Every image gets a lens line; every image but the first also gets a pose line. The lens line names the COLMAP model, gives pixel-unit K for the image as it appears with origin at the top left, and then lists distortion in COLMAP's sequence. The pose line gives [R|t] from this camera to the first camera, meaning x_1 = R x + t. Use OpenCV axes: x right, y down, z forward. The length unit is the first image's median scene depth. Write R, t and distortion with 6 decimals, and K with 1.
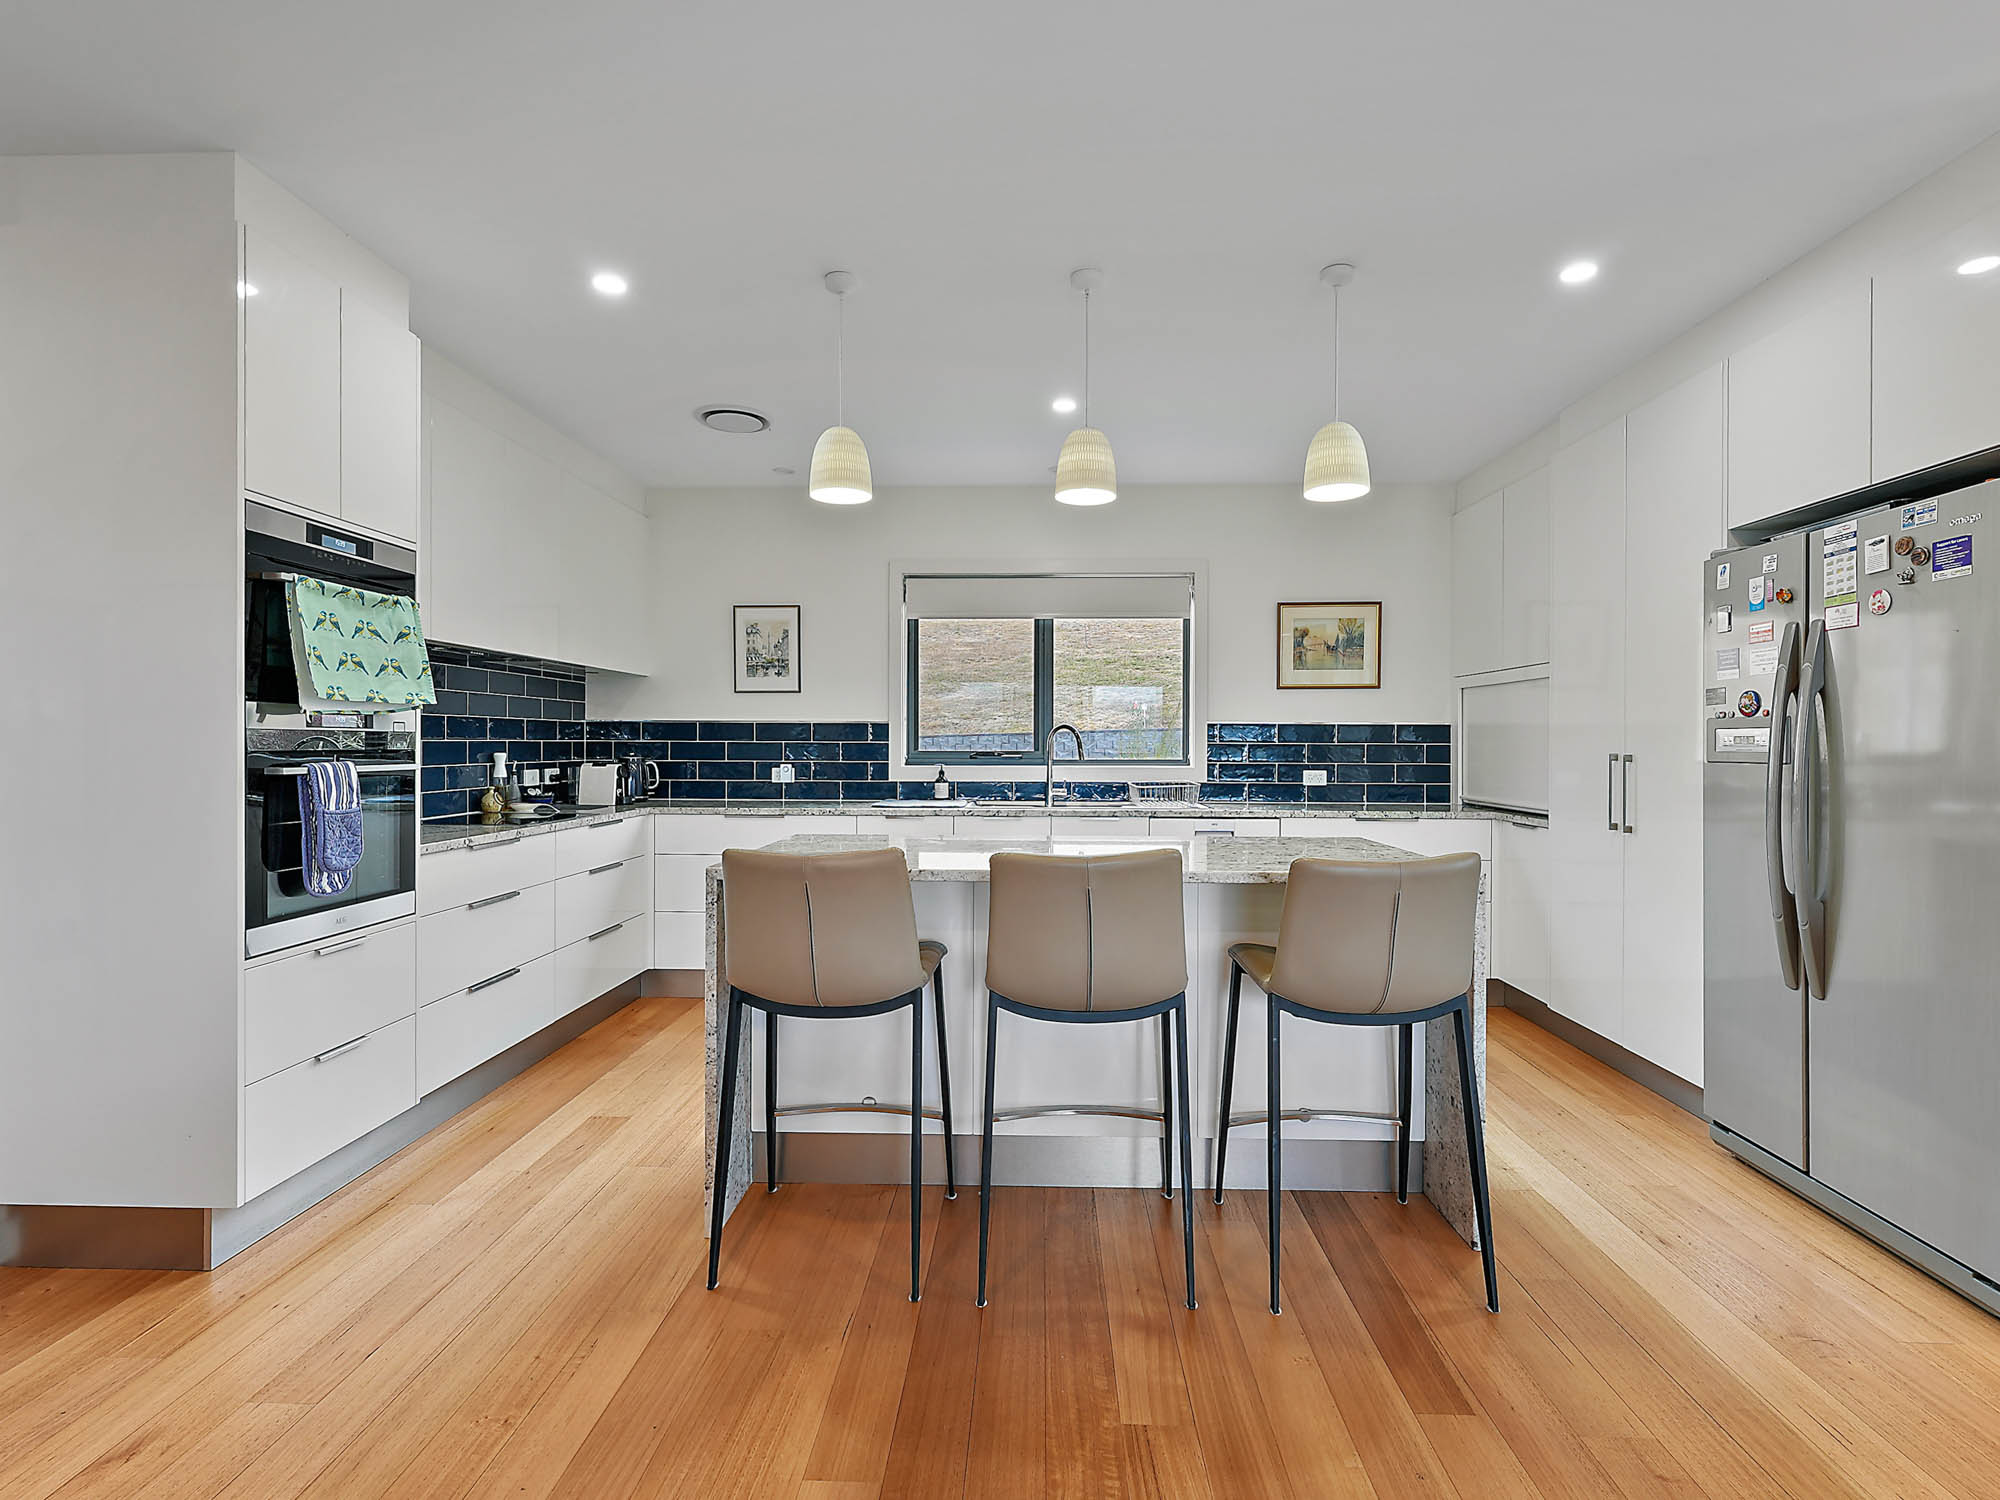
lens RADIAL K [[967.9, 0, 1000.0], [0, 967.9, 750.0], [0, 0, 1]] dist [-0.001023, -0.000237]
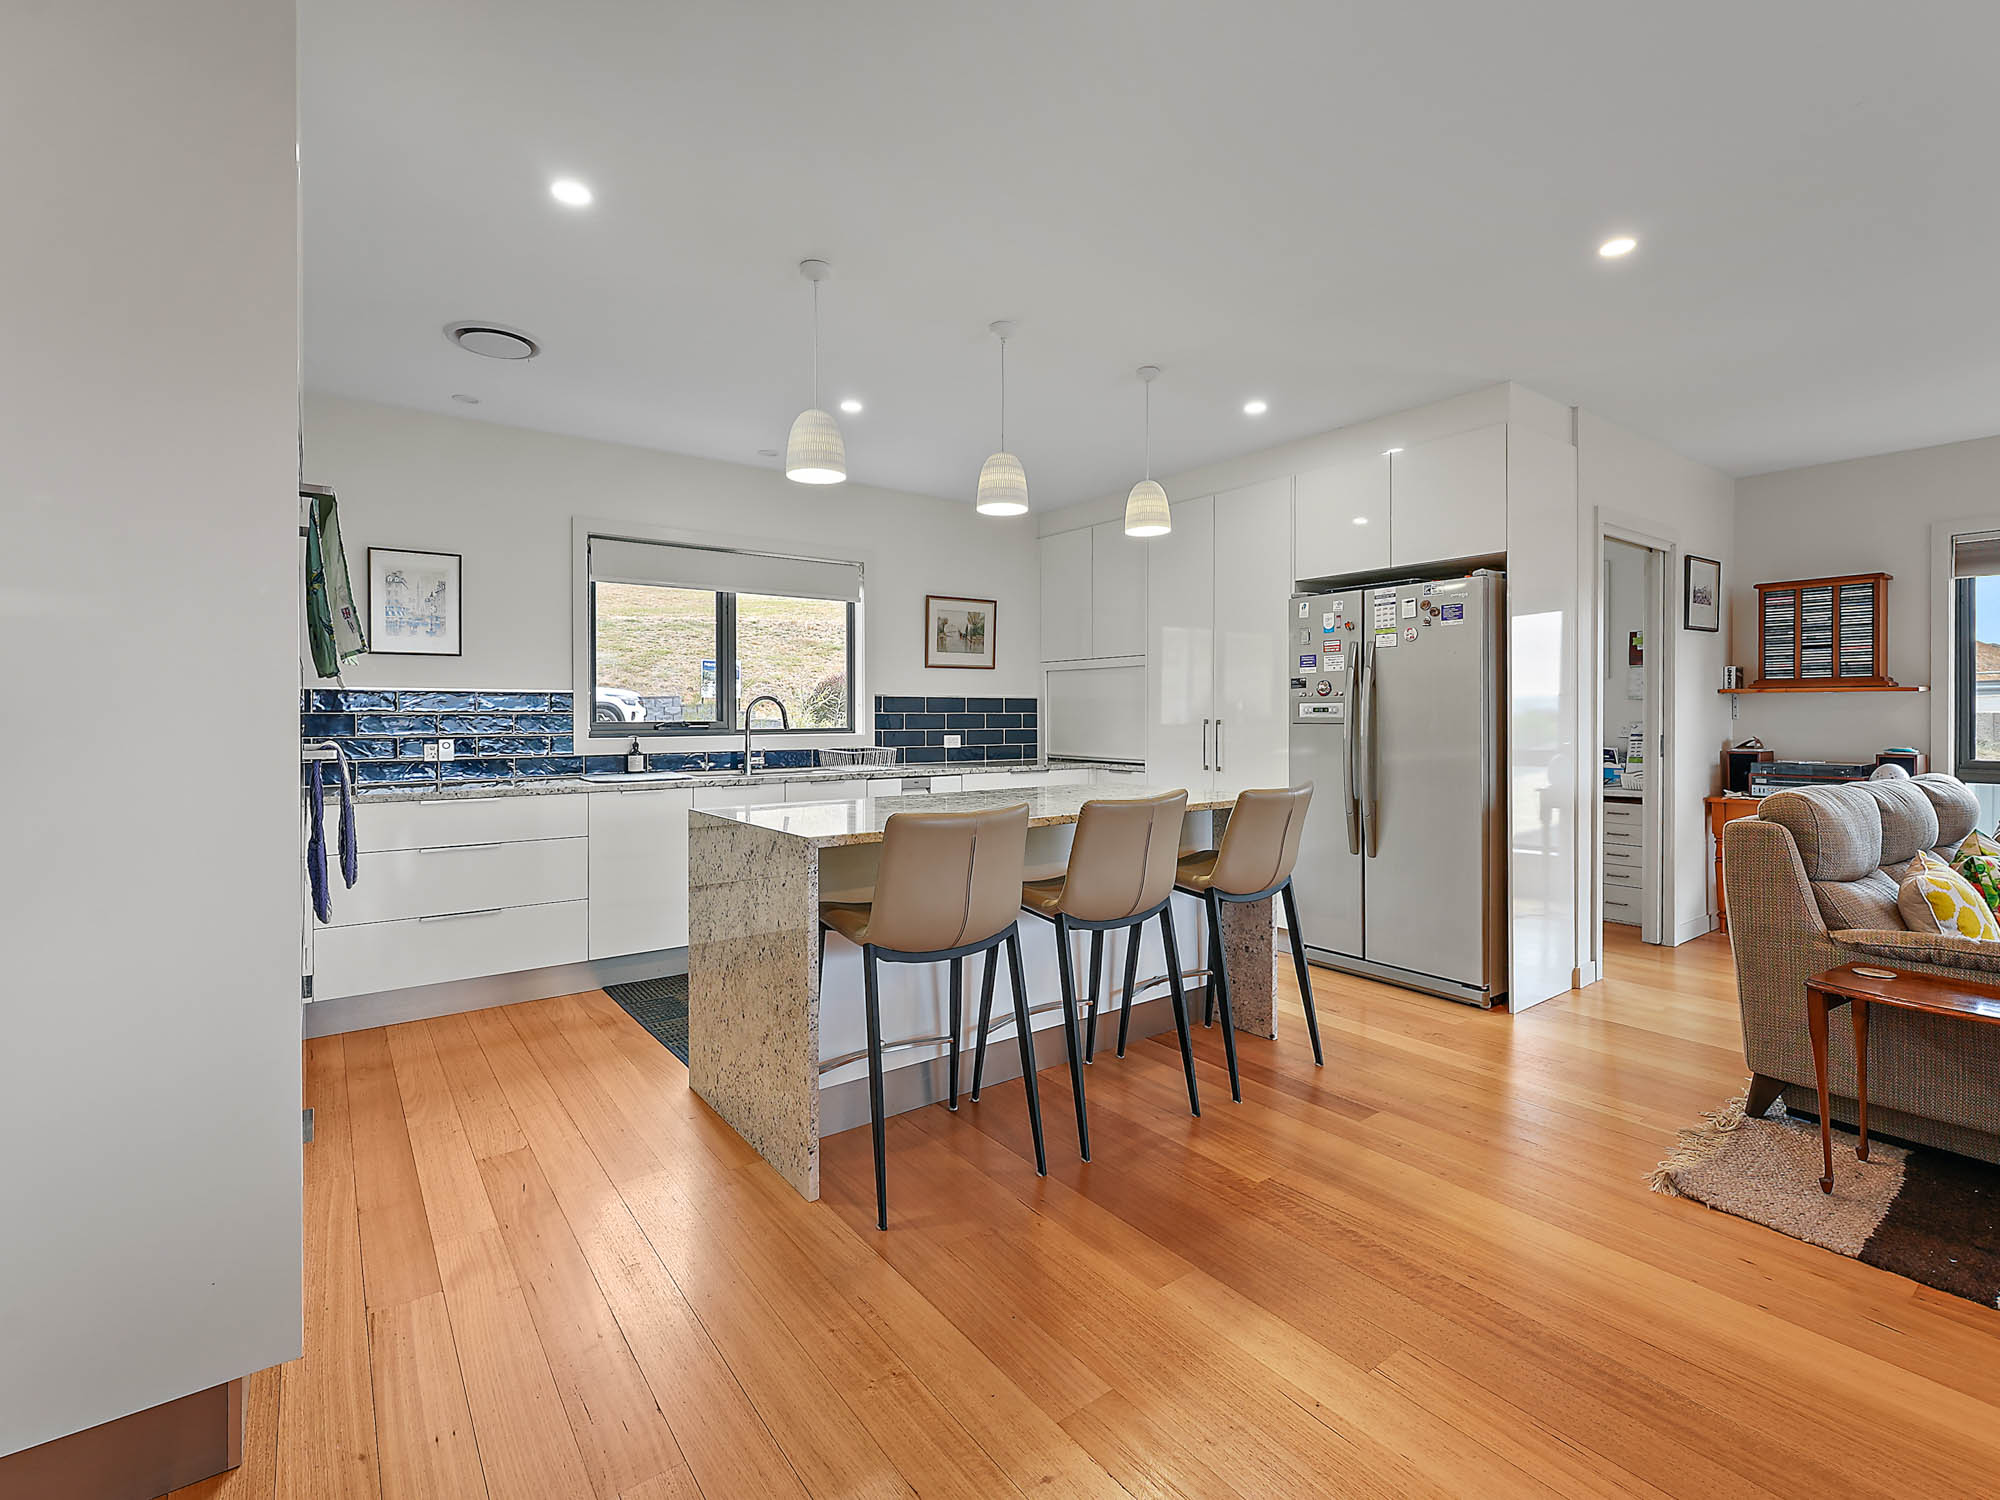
lens RADIAL K [[927.9, 0, 998.8], [0, 927.9, 722.2], [0, 0, 1]] dist [0.012299, -0.000158]
pose [[0.779936, -0.009569, 0.625786, -0.362605], [0.007903, 0.999954, 0.005441, -0.001345], [-0.625809, 0.000702, 0.779976, 0.053895]]
